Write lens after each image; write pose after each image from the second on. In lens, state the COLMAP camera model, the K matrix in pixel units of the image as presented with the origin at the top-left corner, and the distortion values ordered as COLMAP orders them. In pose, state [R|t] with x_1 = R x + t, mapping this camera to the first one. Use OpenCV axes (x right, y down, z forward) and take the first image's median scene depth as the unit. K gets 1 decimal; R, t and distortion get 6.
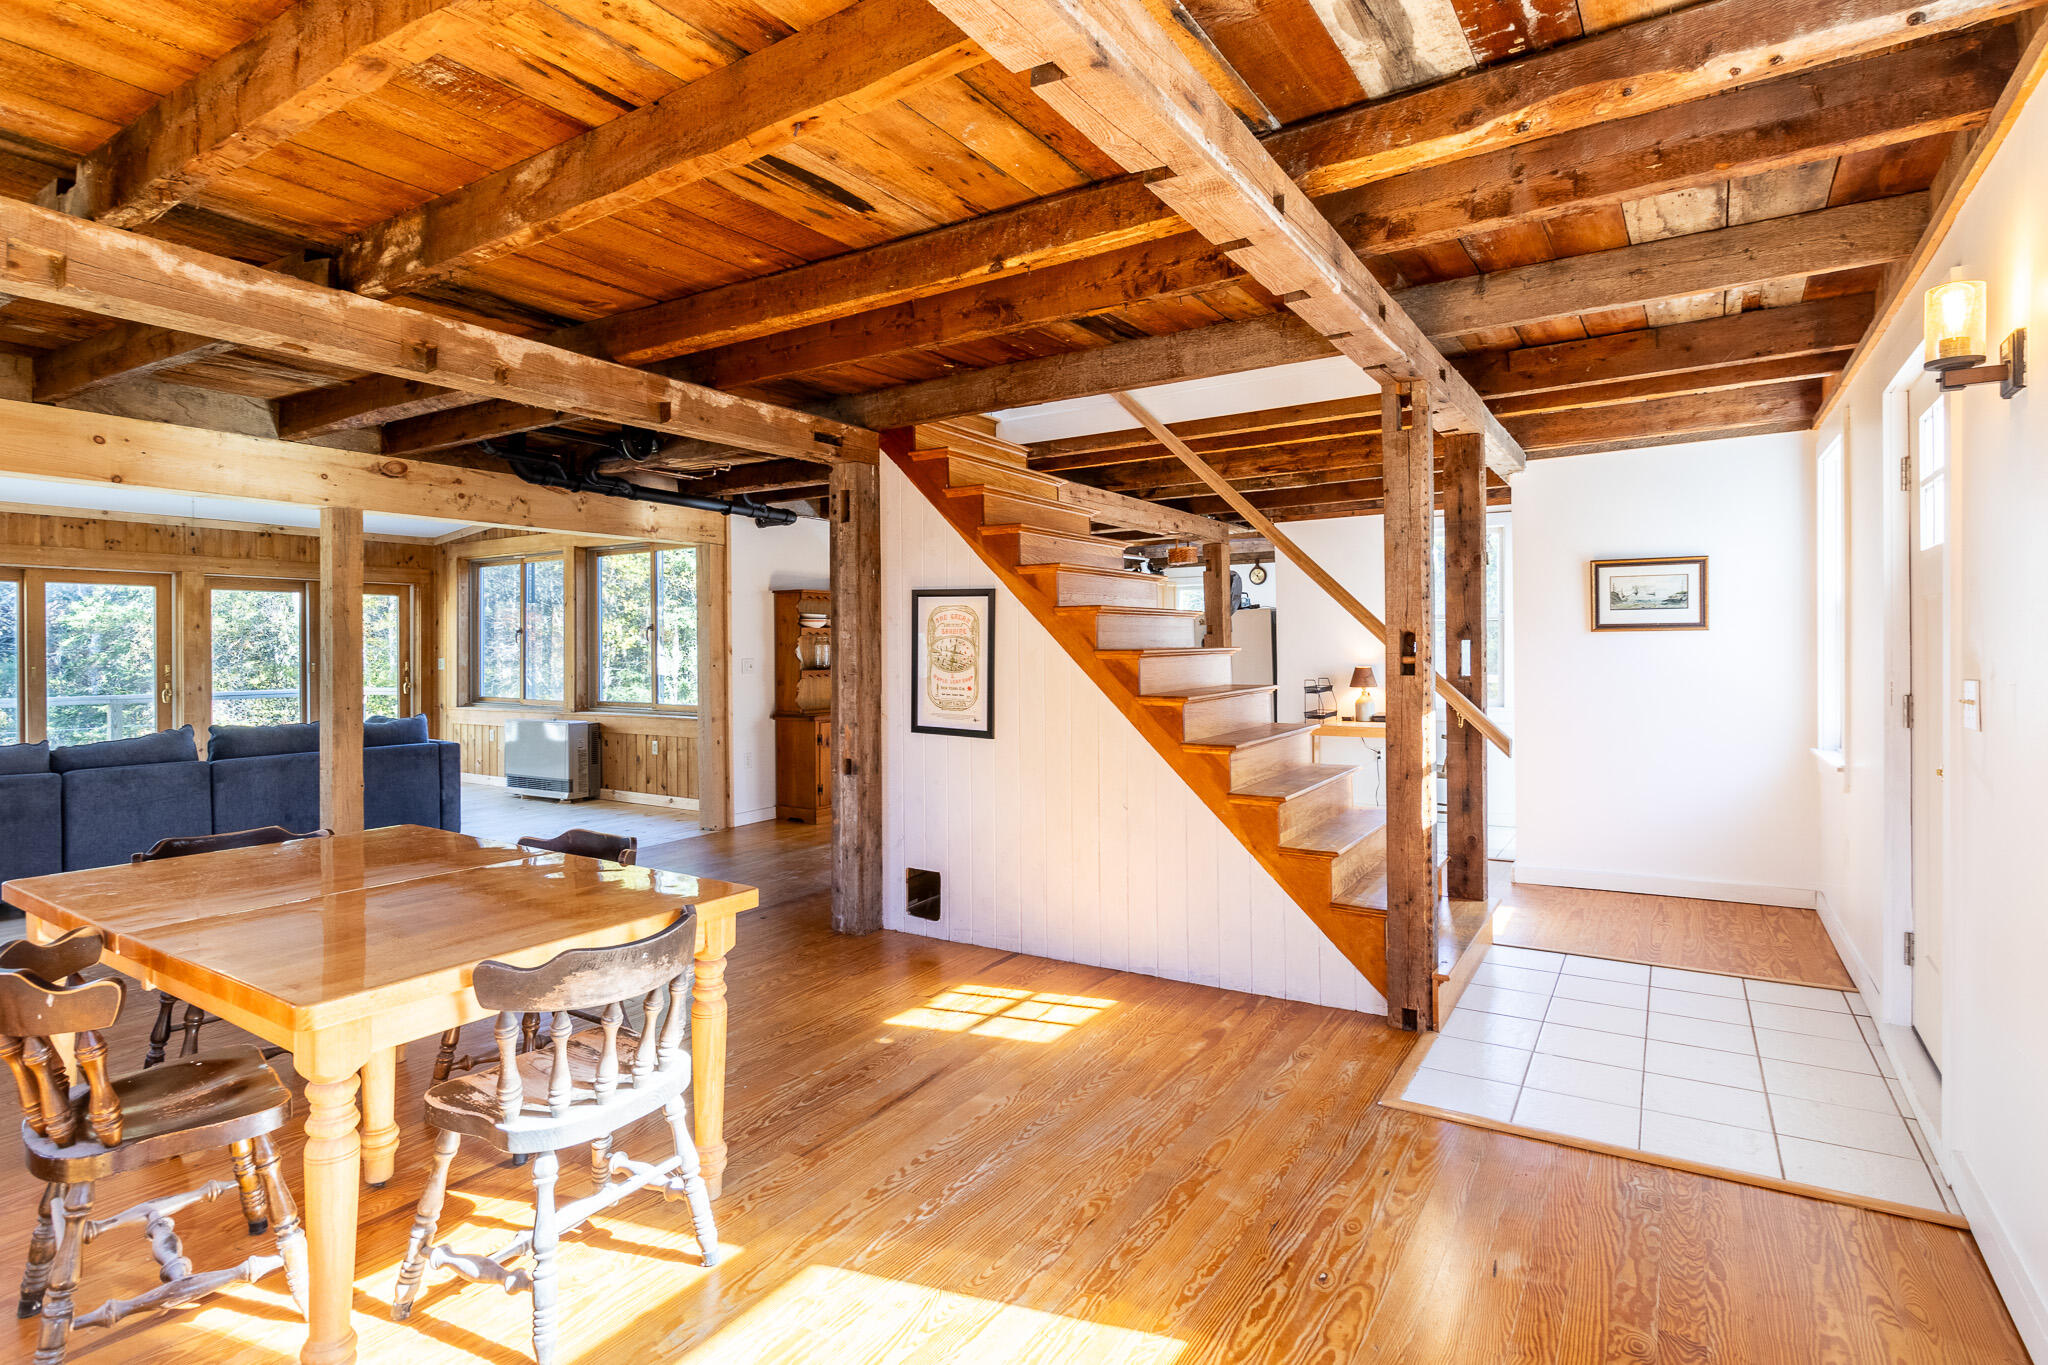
lens RADIAL K [[1028.6, 0, 1016.6], [0, 1028.6, 649.3], [0, 0, 1]] dist [-0.001525, -0.000386]
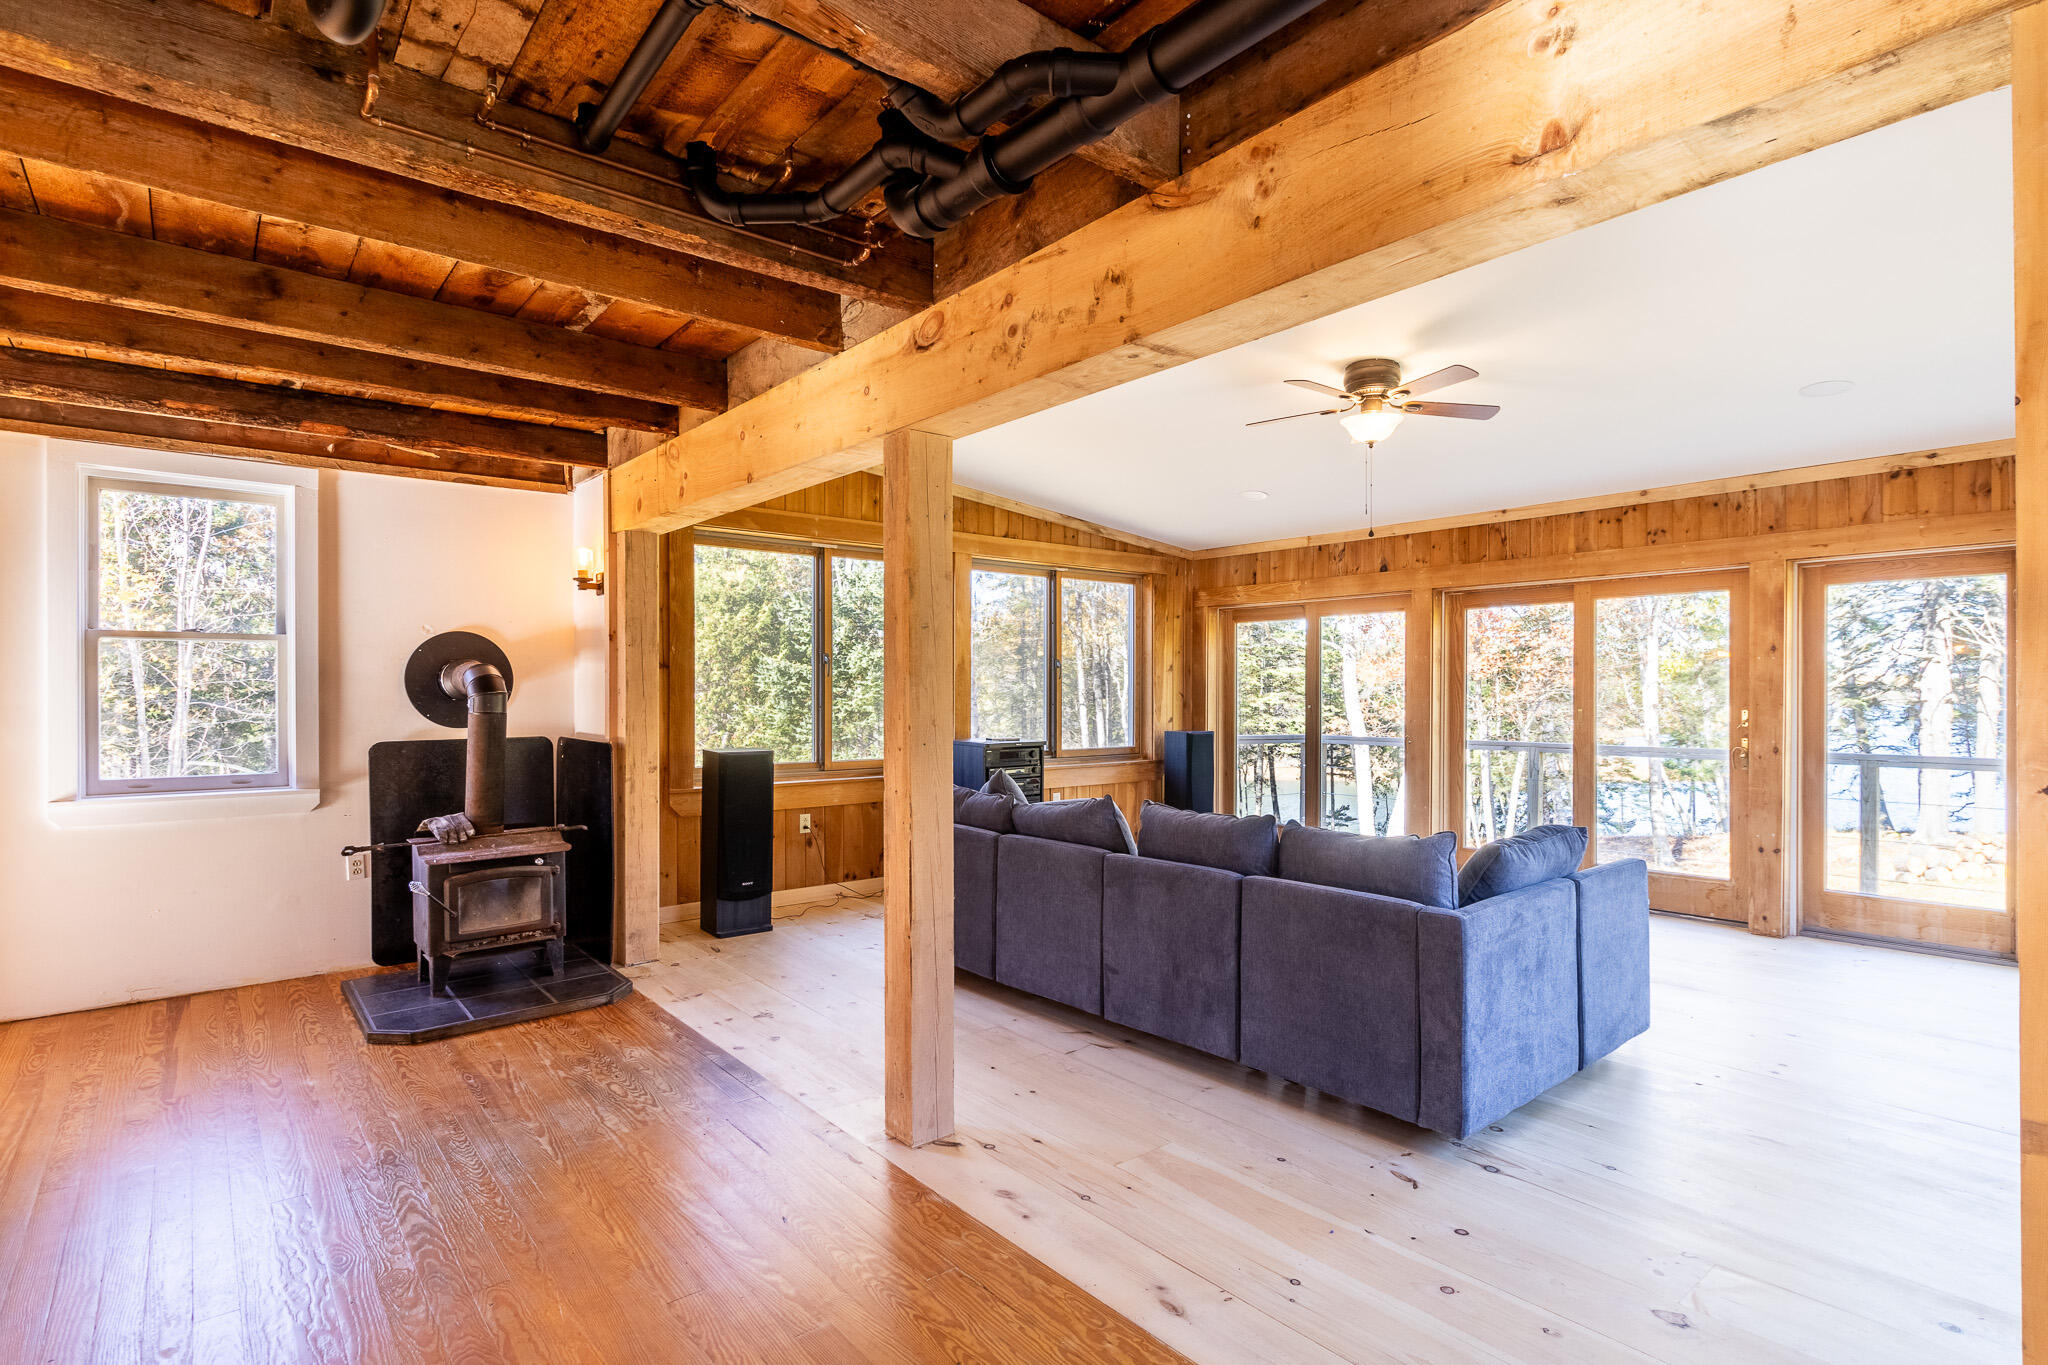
lens RADIAL K [[1014.4, 0, 1024.0], [0, 1014.4, 682.5], [0, 0, 1]] dist [0.000904, -0.001806]
pose [[-0.294898, -0.005661, -0.955512, -0.162480], [0.001001, 0.999980, -0.006234, 0.002630], [0.955528, -0.002795, -0.294887, 1.392958]]
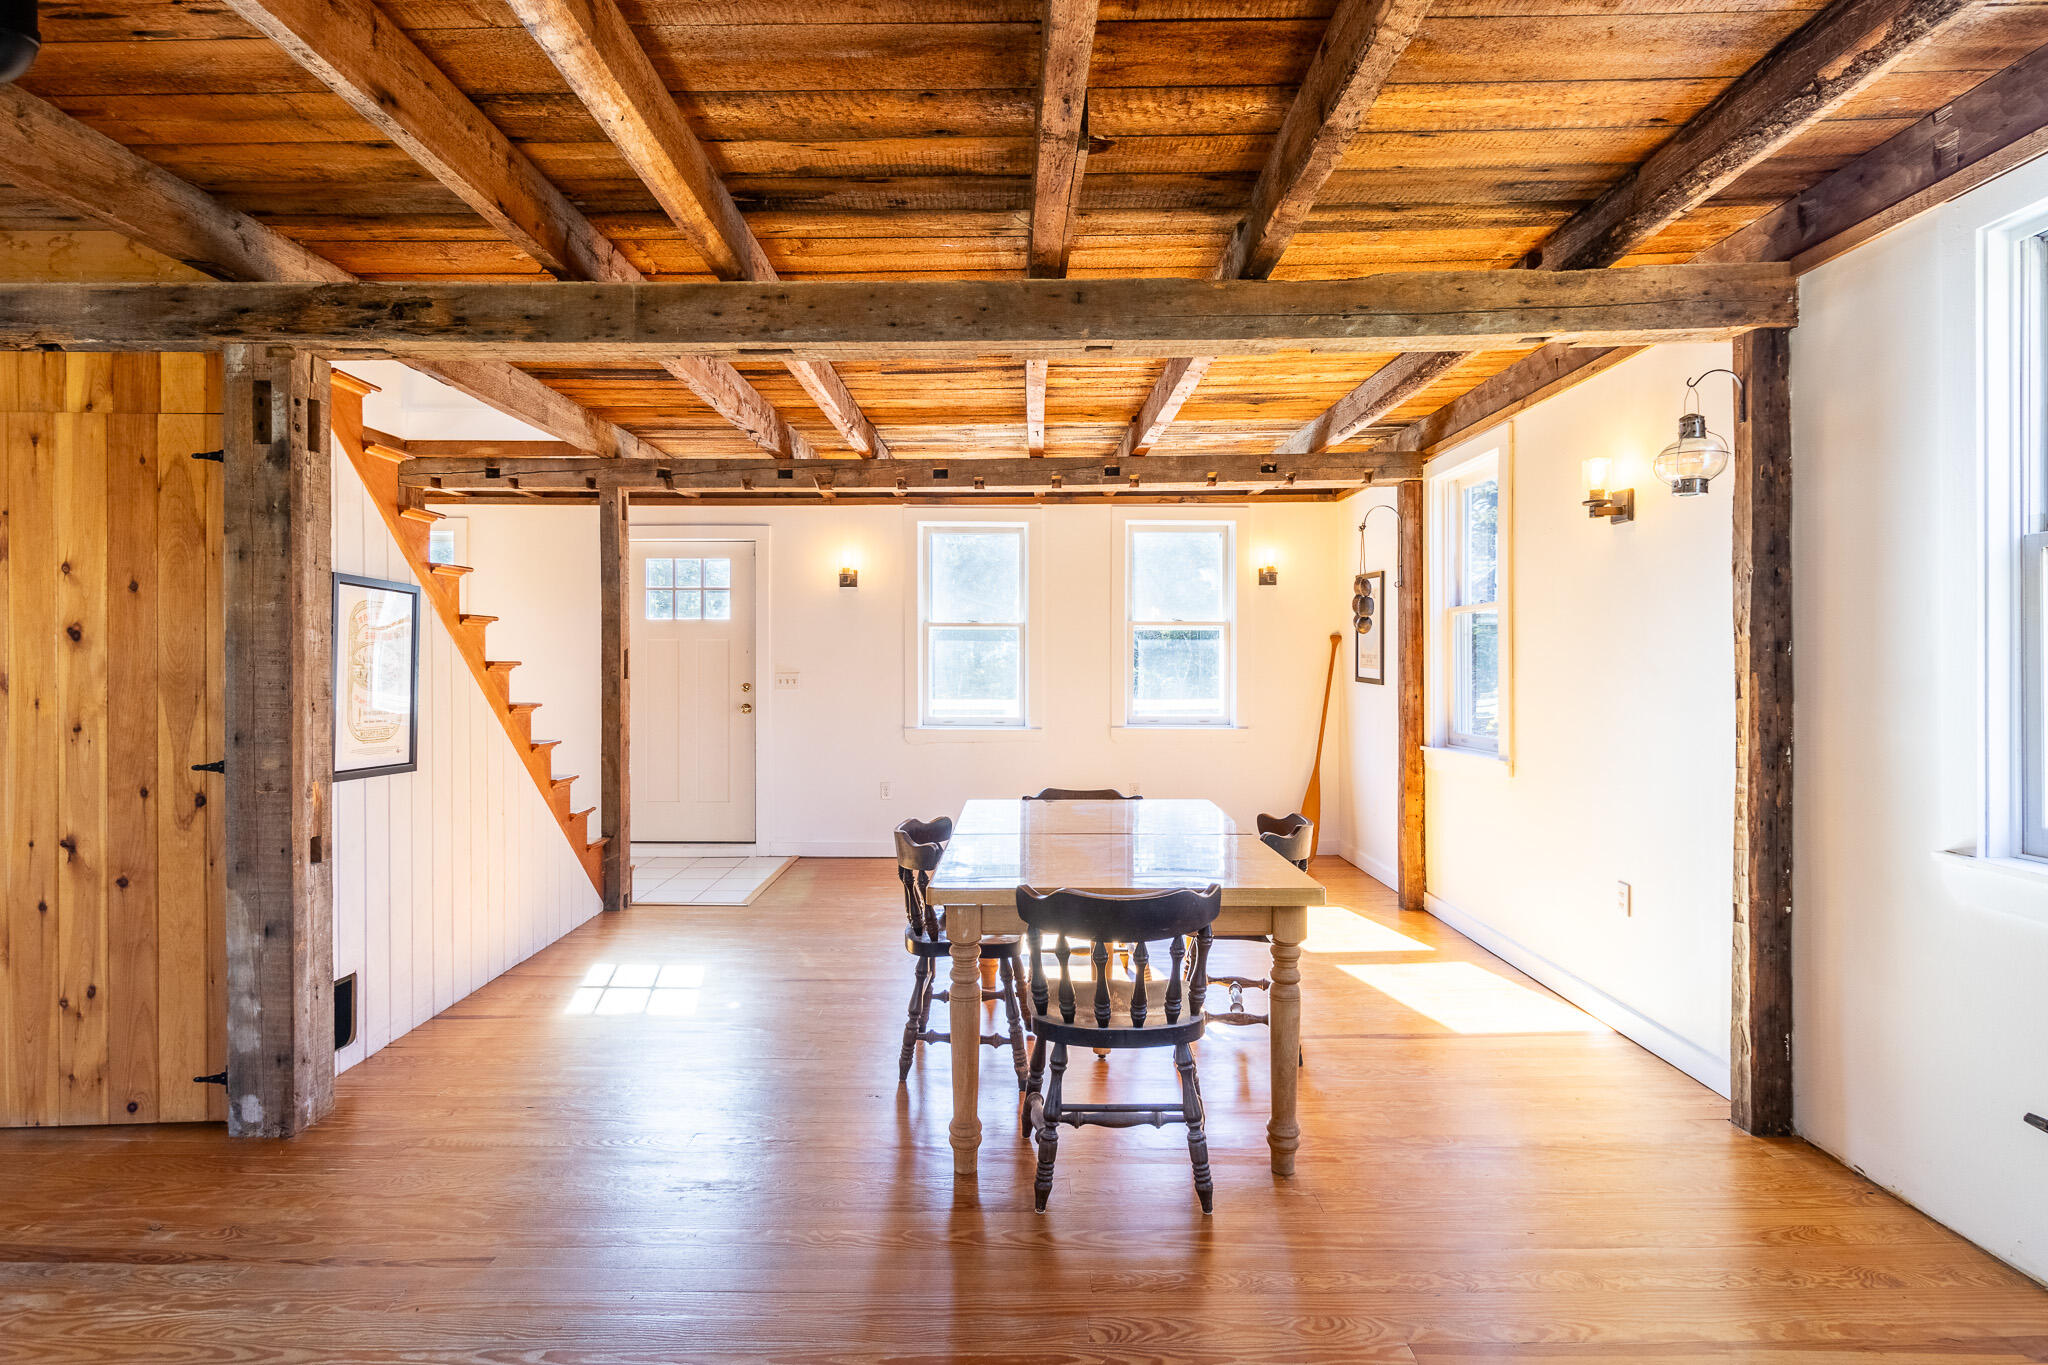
lens RADIAL K [[1013.7, 0, 1022.0], [0, 1013.7, 646.5], [0, 0, 1]] dist [-0.000499, -0.001489]
pose [[-0.551315, 0.019515, 0.834069, -0.908382], [0.006000, 0.999793, -0.019427, 0.006826], [-0.834276, -0.005706, -0.551318, 0.986025]]
